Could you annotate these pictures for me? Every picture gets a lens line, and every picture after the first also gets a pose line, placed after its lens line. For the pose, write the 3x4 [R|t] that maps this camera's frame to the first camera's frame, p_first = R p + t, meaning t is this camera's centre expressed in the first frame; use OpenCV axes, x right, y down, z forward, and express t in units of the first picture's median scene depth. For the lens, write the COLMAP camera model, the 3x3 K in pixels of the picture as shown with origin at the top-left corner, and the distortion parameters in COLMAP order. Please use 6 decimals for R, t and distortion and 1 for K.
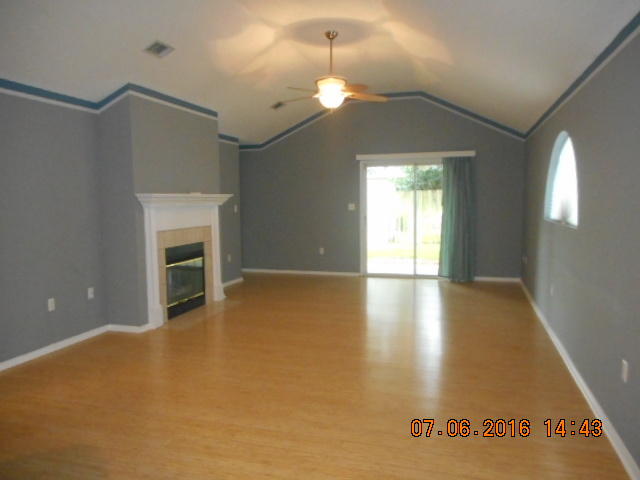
lens RADIAL K [[483.7, 0, 320.0], [0, 483.7, 239.3], [0, 0, 1]] dist [0.010686, 0.005163]
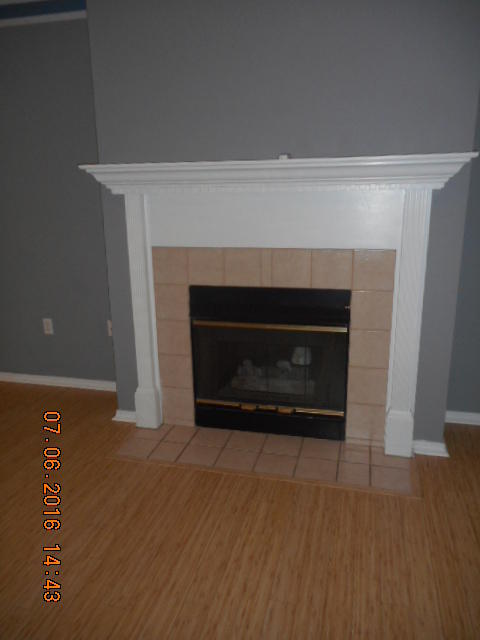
lens RADIAL K [[483.7, 0, 240.4], [0, 483.7, 323.2], [0, 0, 1]] dist [0.010686, 0.005163]
pose [[0.044041, 0.272801, -0.961062, 0.129624], [-0.066672, 0.960653, 0.269630, -0.067656], [0.996803, 0.052201, 0.060496, 0.913391]]
